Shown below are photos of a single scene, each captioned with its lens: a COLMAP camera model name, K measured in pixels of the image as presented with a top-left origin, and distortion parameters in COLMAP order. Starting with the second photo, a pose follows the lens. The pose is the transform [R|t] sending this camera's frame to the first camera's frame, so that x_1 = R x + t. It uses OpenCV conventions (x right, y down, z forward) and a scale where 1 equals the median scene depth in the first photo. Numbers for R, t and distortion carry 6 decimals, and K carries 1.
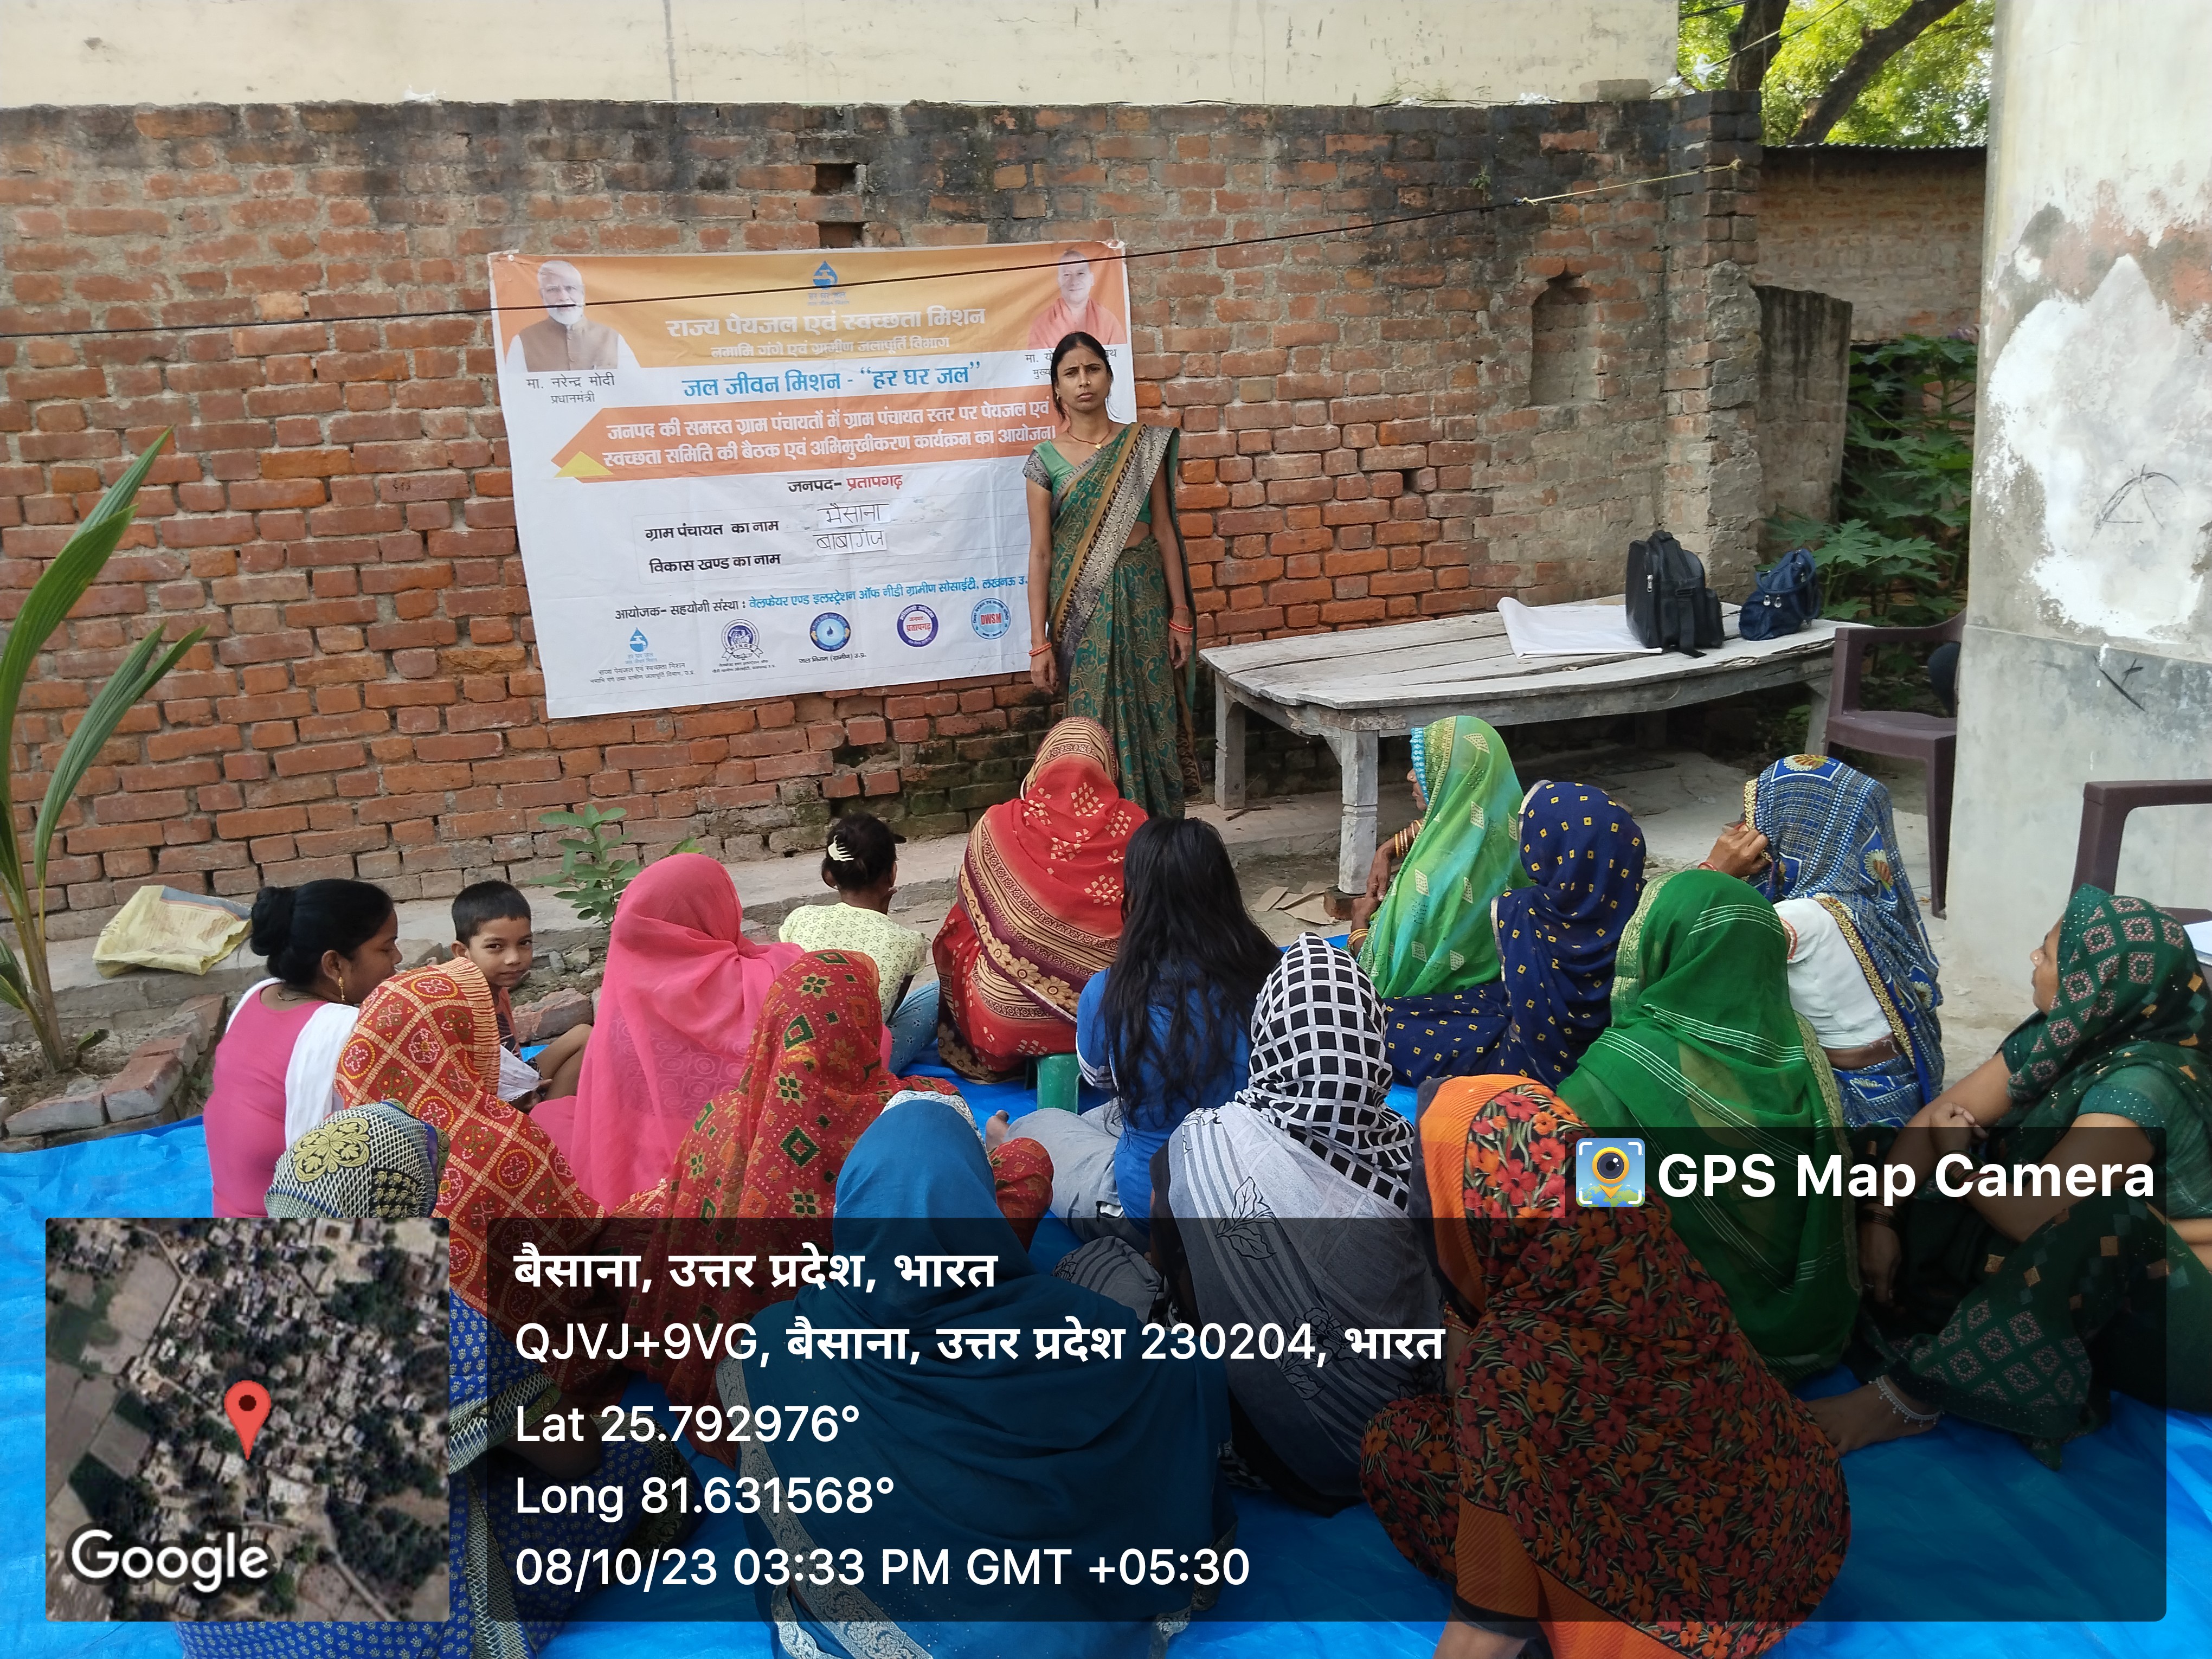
lens RADIAL K [[1672.5, 0, 1110.4], [0, 1672.5, 823.3], [0, 0, 1]] dist [0.054799, -0.126199]
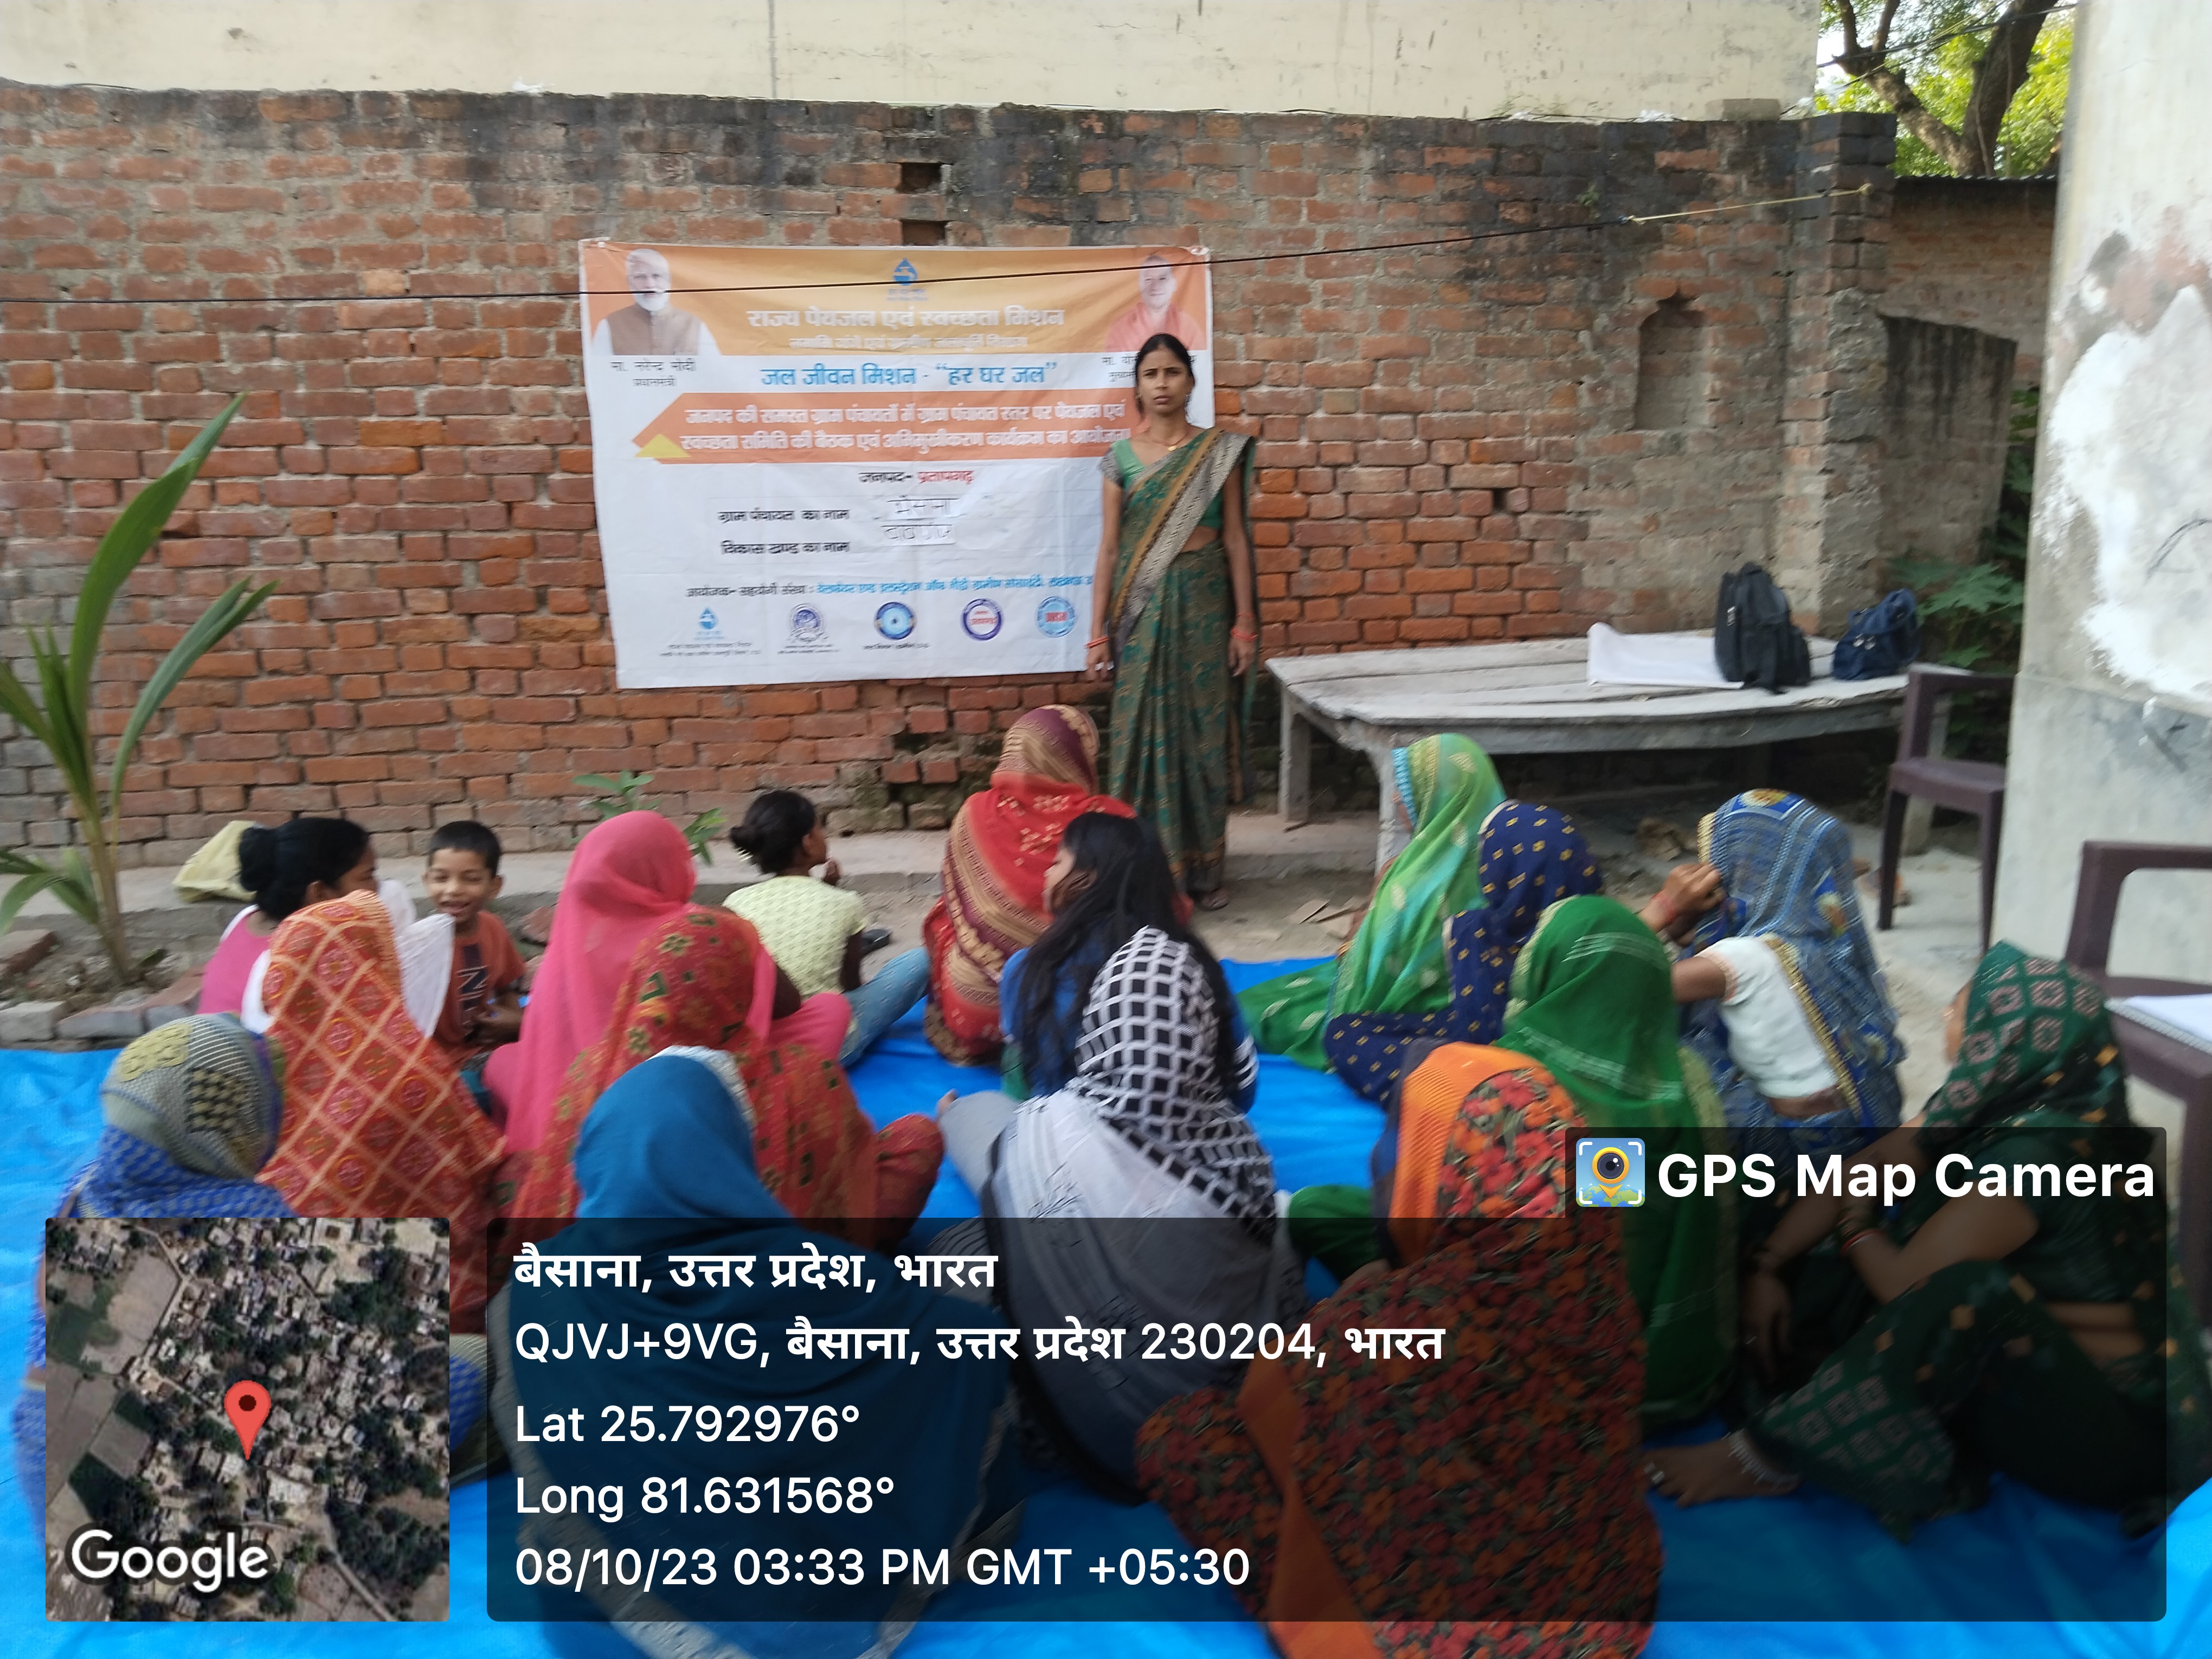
lens RADIAL K [[1668.4, 0, 1152.4], [0, 1668.4, 836.3], [0, 0, 1]] dist [0.061976, -0.138747]
pose [[0.991768, 0.067198, -0.109002, 0.115088], [-0.067439, 0.997722, 0.001473, 0.005458], [0.108852, 0.005890, 0.994040, 0.002414]]
